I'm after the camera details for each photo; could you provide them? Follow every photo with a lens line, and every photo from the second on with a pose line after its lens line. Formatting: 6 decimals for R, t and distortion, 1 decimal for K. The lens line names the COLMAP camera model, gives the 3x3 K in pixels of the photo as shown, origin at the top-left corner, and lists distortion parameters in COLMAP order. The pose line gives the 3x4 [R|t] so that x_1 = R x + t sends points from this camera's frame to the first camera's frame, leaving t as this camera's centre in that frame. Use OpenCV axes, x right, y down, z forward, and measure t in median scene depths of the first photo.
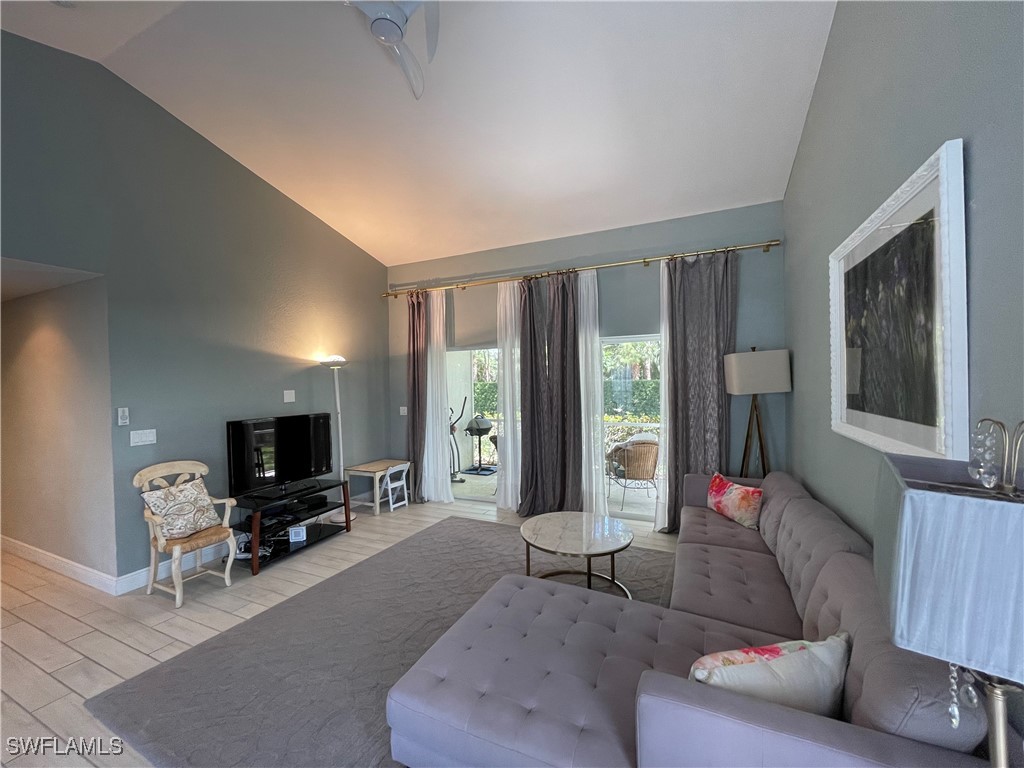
lens RADIAL K [[415.5, 0, 508.4], [0, 415.5, 384.3], [0, 0, 1]] dist [-0.000542, 0.000511]
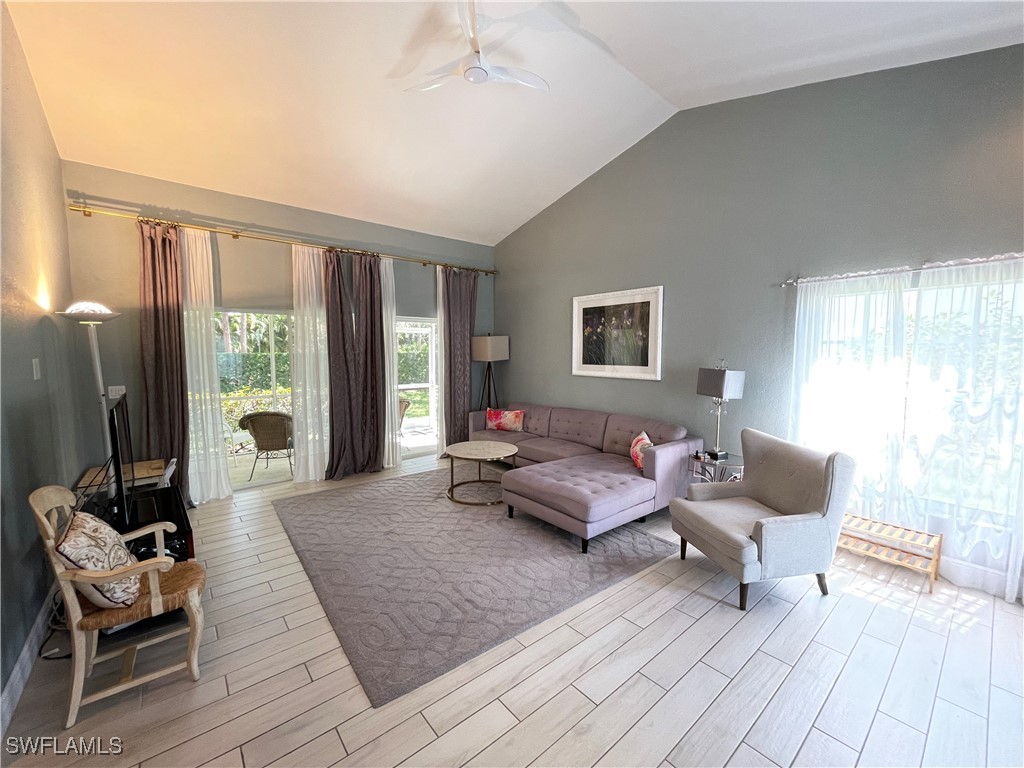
lens RADIAL K [[415.5, 0, 507.8], [0, 415.5, 384.9], [0, 0, 1]] dist [-0.000542, 0.000511]
pose [[0.420802, -0.054833, 0.905494, -0.871738], [-0.000207, 0.998166, 0.060541, 0.017538], [-0.907152, -0.025663, 0.420019, 0.209166]]
